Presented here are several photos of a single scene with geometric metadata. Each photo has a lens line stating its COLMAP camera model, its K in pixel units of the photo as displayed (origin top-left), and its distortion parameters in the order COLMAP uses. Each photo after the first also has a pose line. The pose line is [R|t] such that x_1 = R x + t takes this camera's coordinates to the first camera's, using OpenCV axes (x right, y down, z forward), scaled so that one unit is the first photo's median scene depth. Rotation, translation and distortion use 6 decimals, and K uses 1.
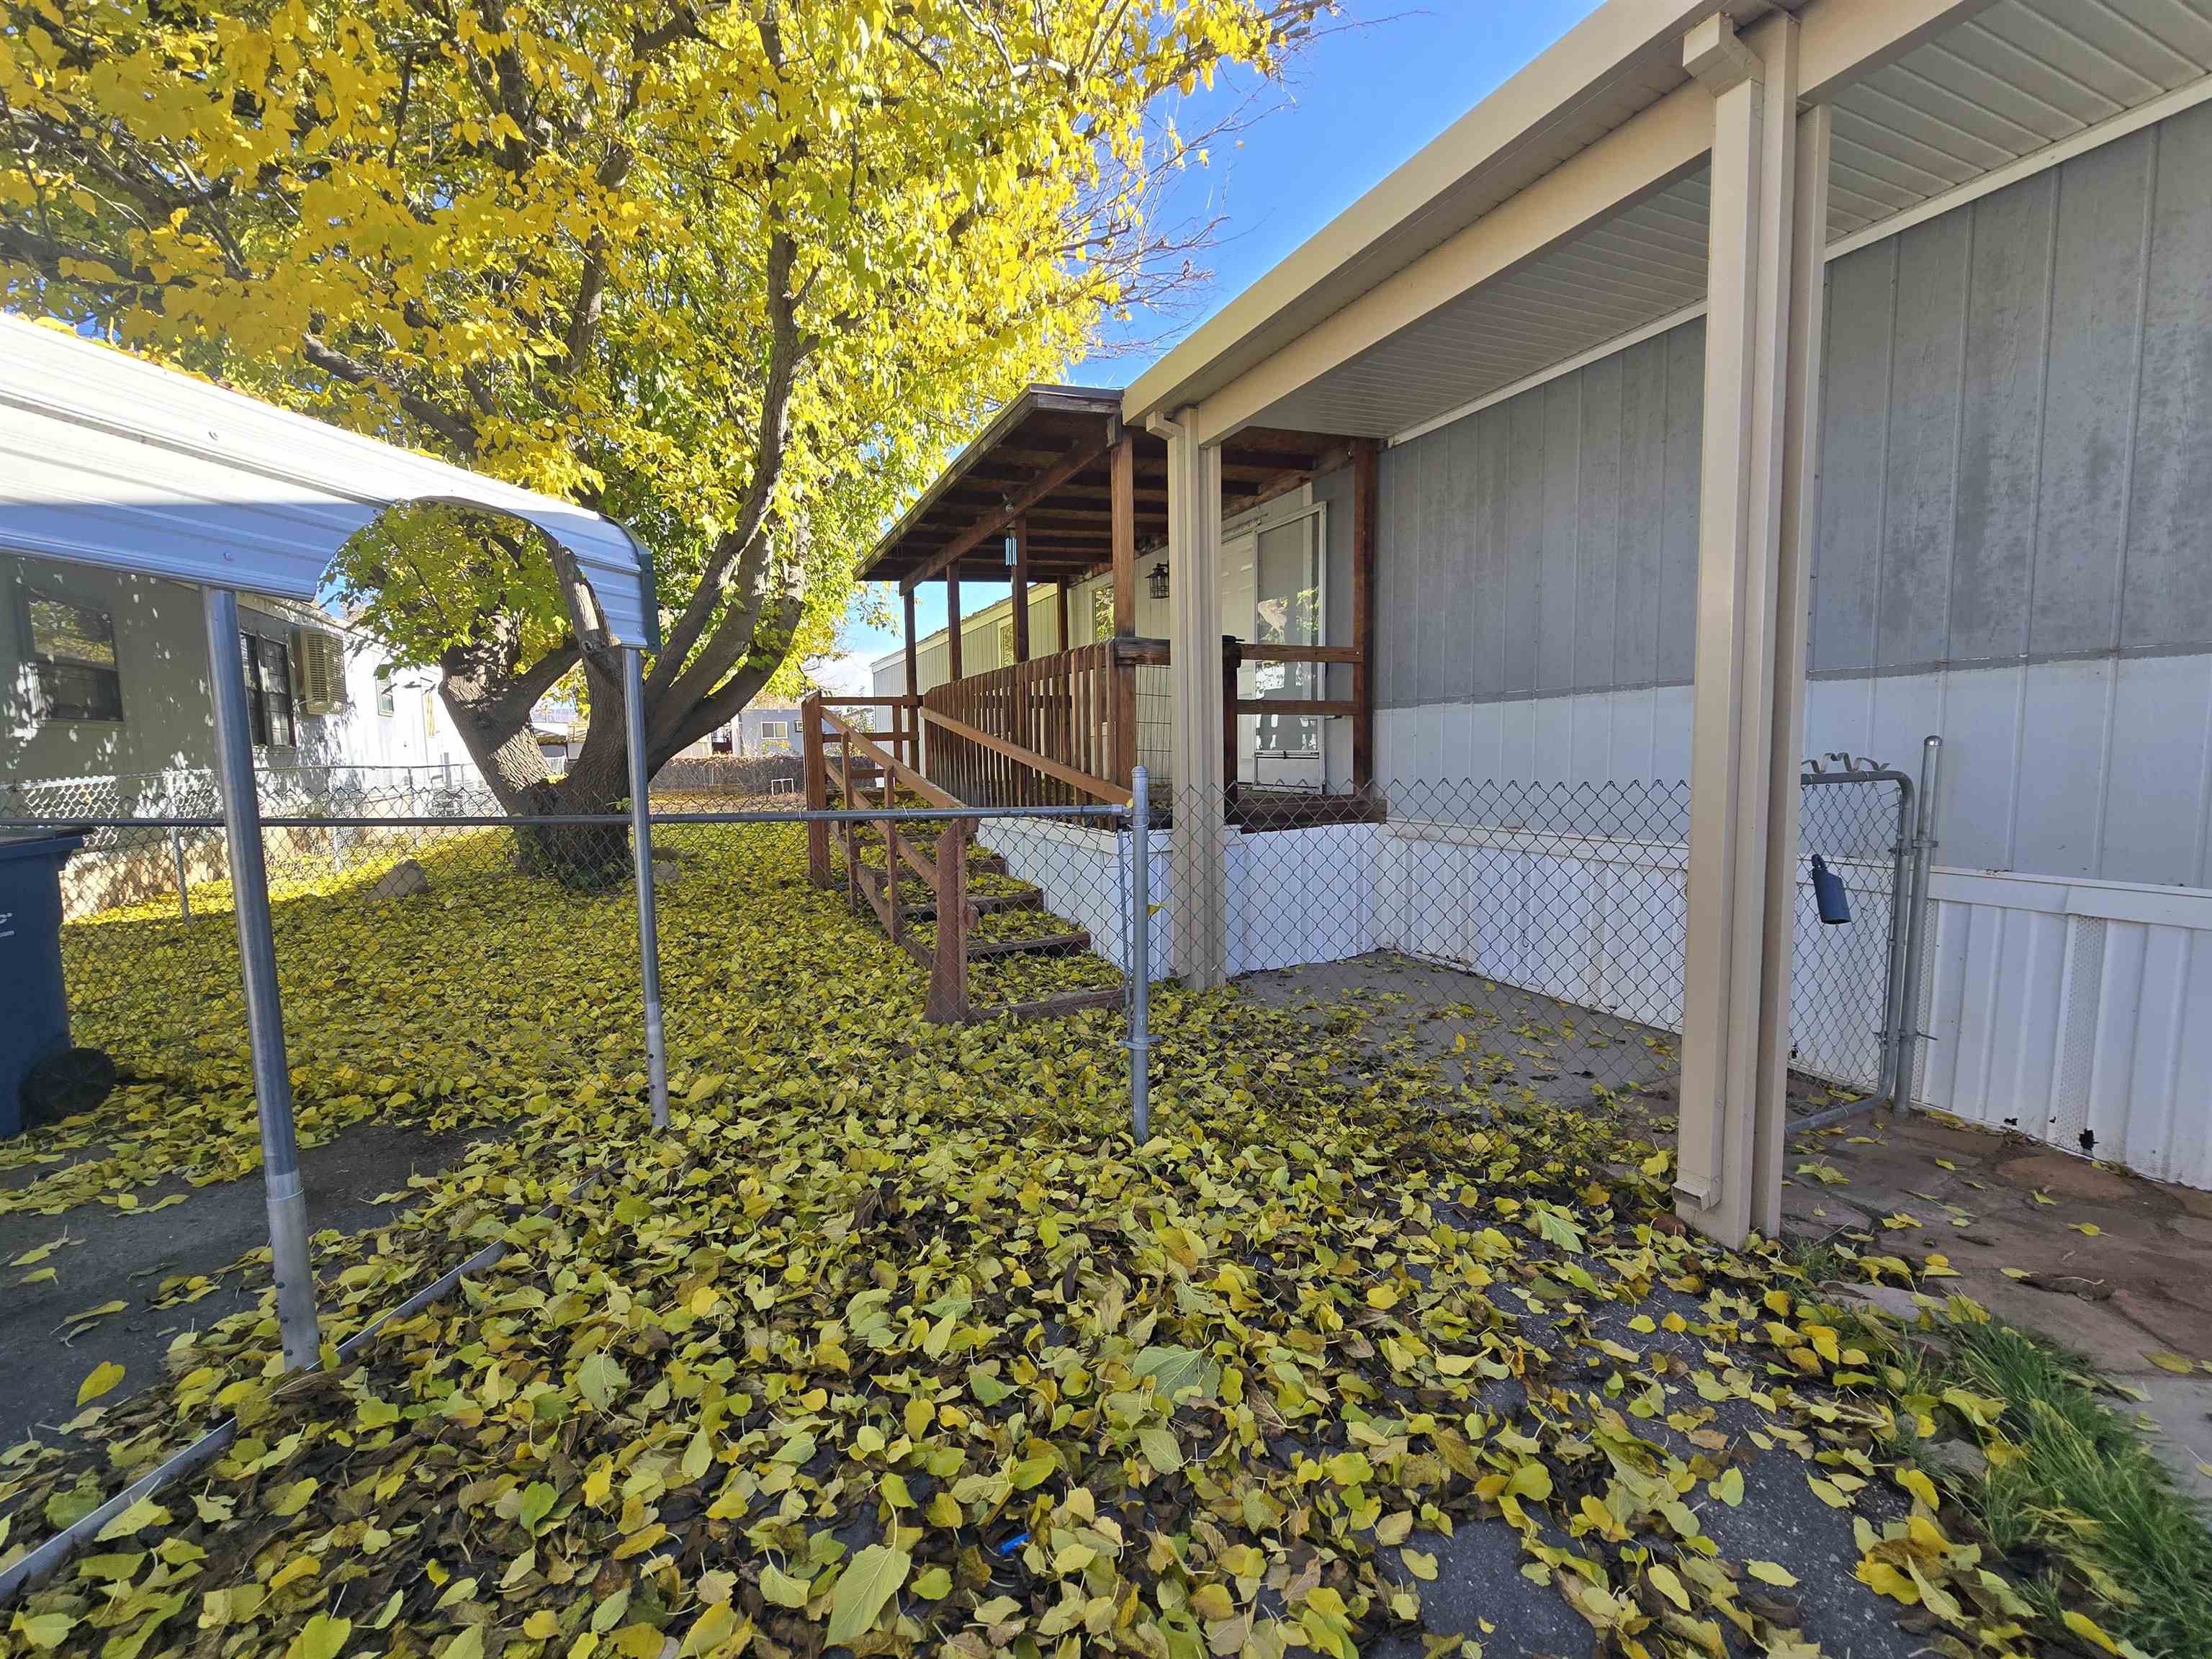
lens RADIAL K [[902.8, 0, 1093.1], [0, 902.8, 818.3], [0, 0, 1]] dist [-0.008241, 0.000065]
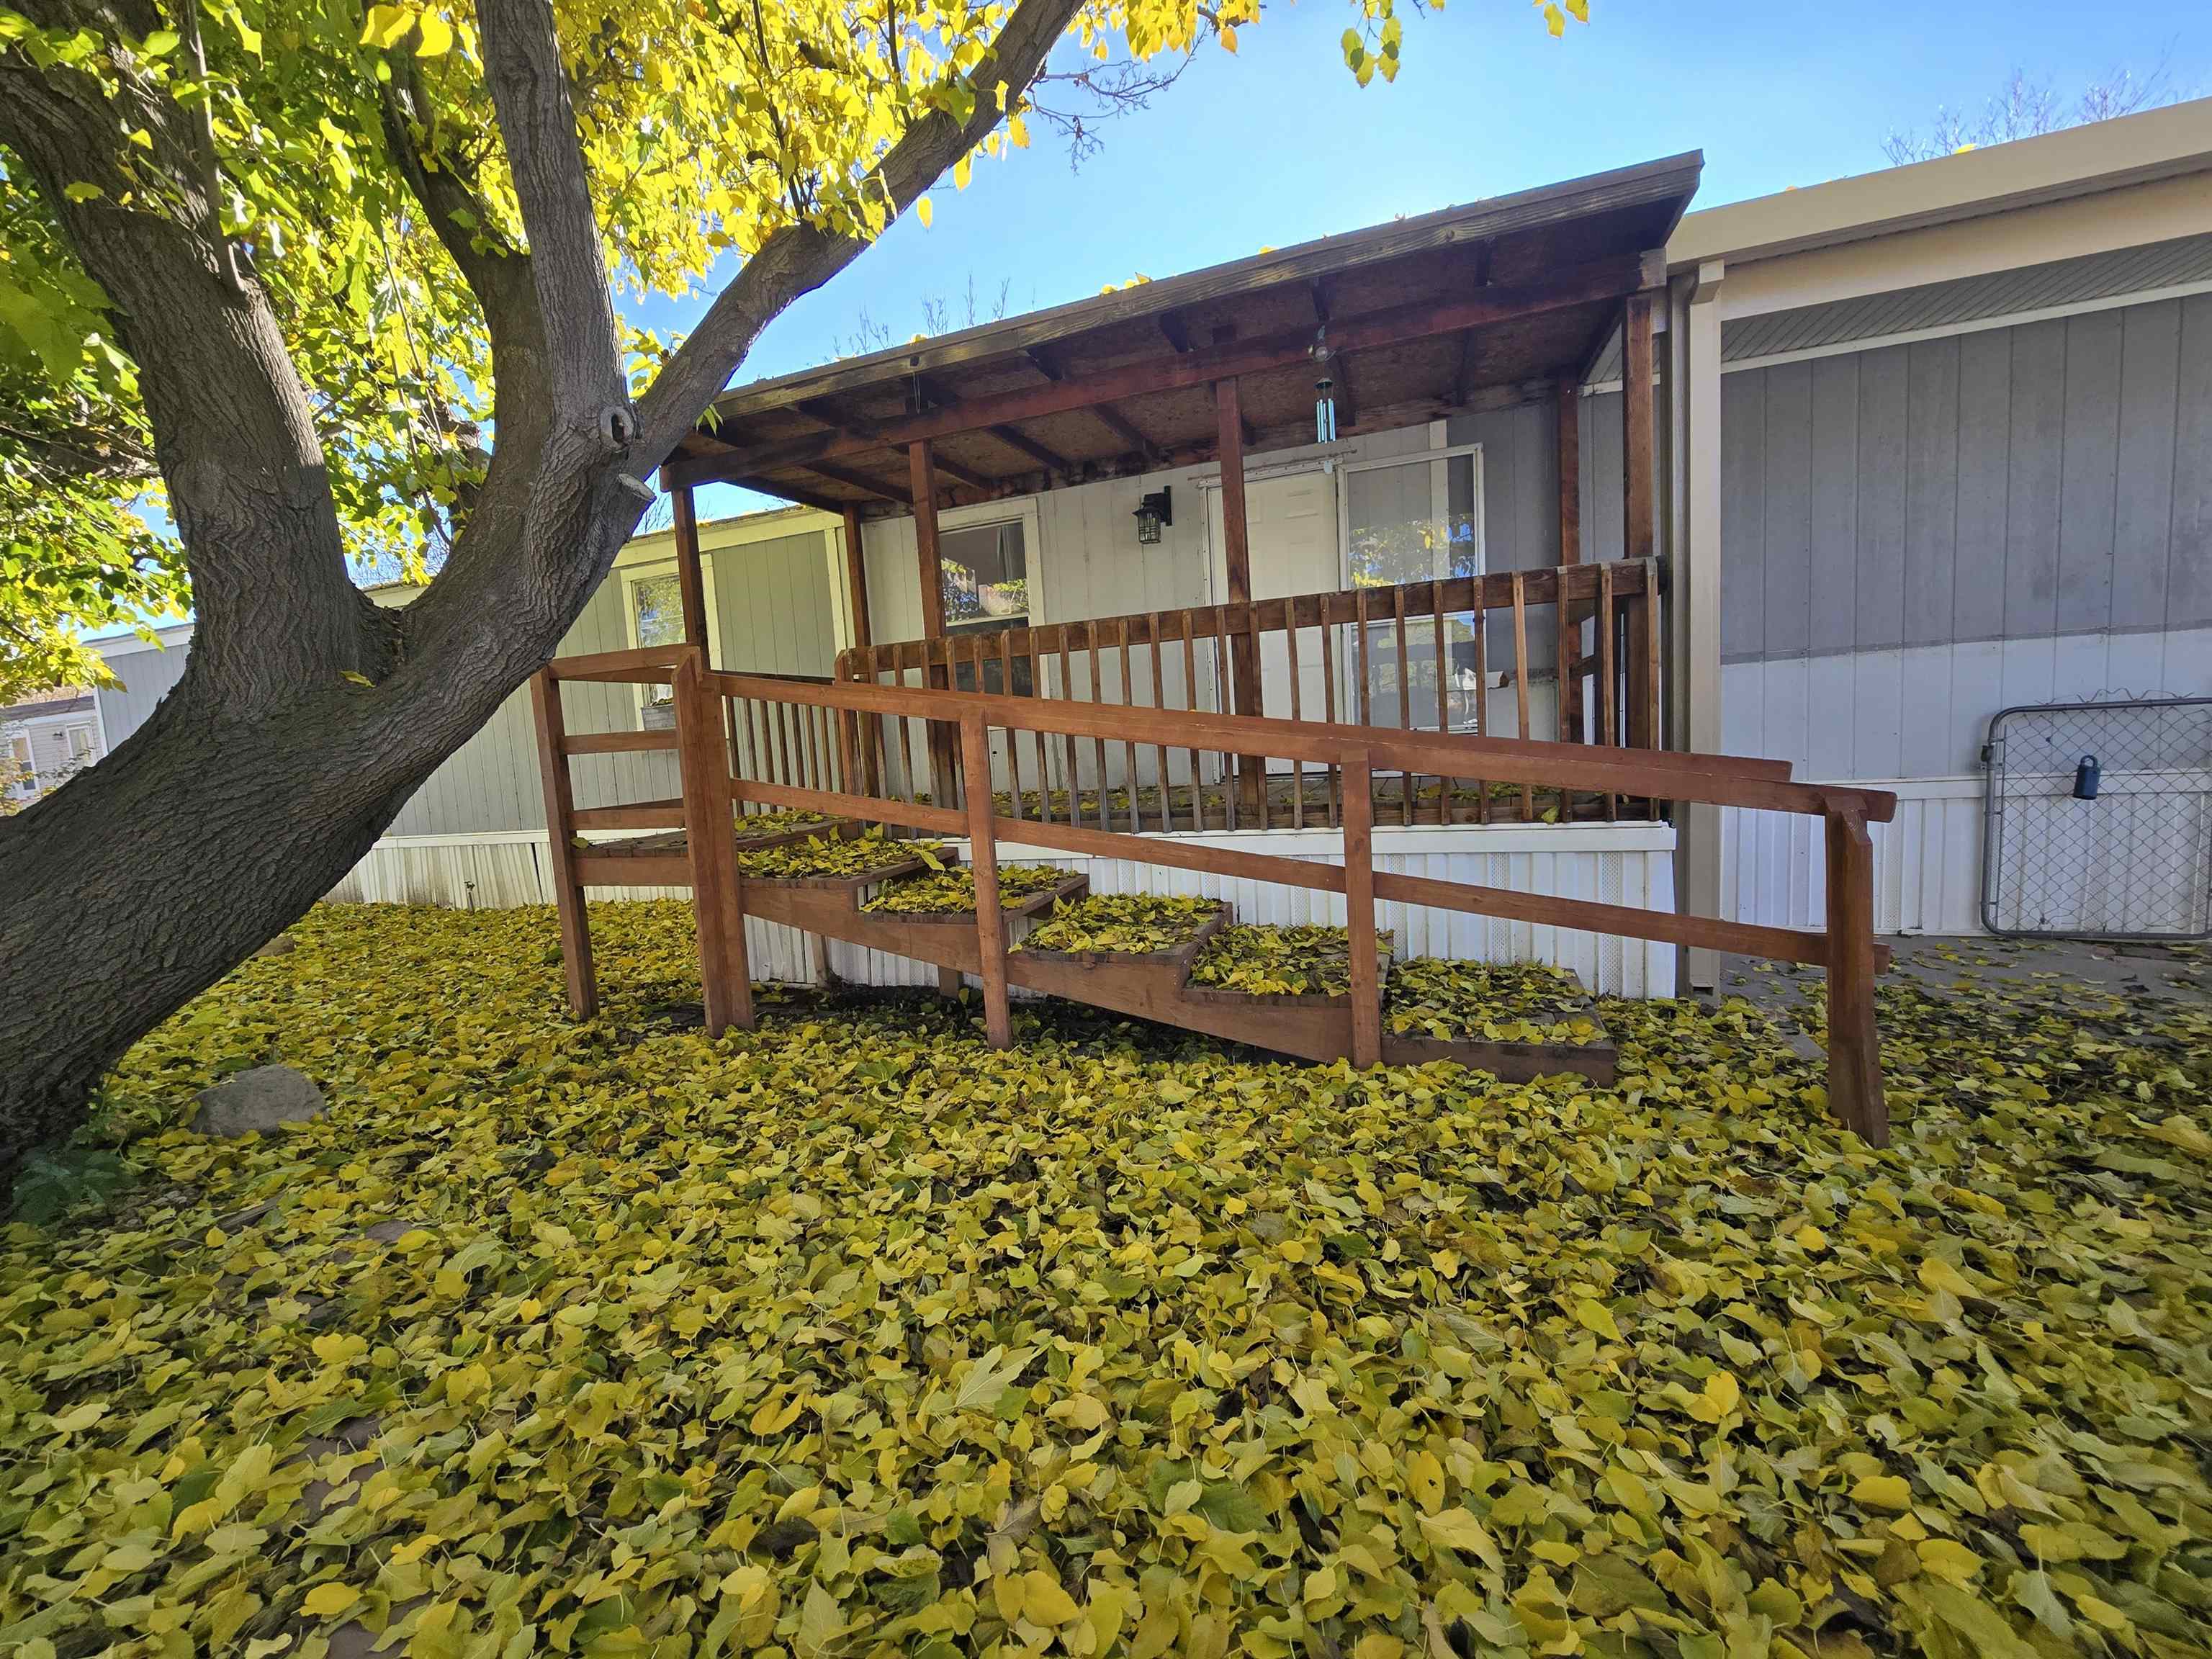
lens RADIAL K [[902.8, 0, 1107.5], [0, 902.8, 830.0], [0, 0, 1]] dist [-0.008241, 0.000065]
pose [[0.705817, -0.081641, 0.703674, -0.951526], [0.100207, 0.994855, 0.014911, -0.032772], [-0.701271, 0.059989, 0.710367, 0.942241]]
